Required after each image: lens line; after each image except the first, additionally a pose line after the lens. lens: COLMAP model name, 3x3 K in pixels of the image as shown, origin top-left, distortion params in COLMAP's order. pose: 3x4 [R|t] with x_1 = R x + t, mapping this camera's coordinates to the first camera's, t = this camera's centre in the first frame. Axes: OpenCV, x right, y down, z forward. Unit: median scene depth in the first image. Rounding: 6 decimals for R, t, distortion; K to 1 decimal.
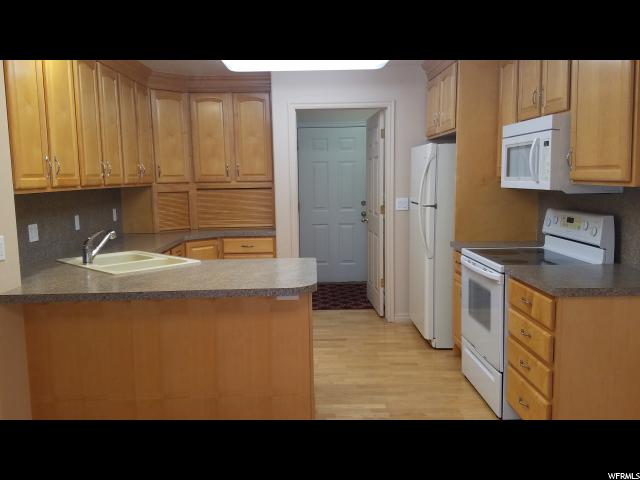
lens RADIAL K [[546.5, 0, 317.0], [0, 546.5, 240.6], [0, 0, 1]] dist [0.357138, -0.803932]
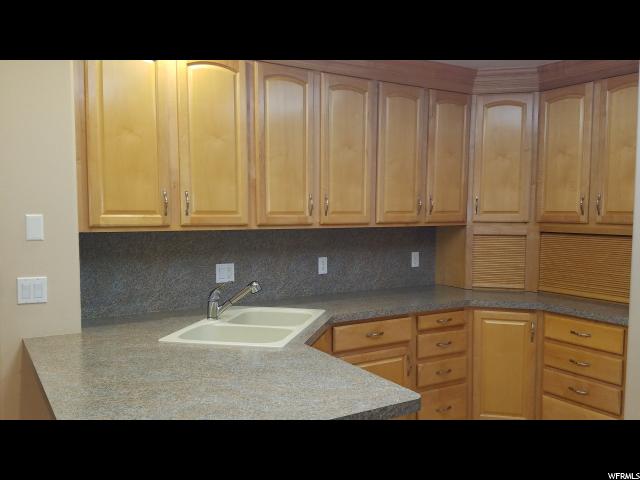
lens RADIAL K [[546.5, 0, 317.0], [0, 546.5, 240.6], [0, 0, 1]] dist [0.357138, -0.803932]
pose [[0.523535, 0.073894, -0.848794, 0.231378], [-0.114359, 0.993312, 0.015939, -0.066180], [0.844295, 0.088722, 0.528484, 0.439215]]
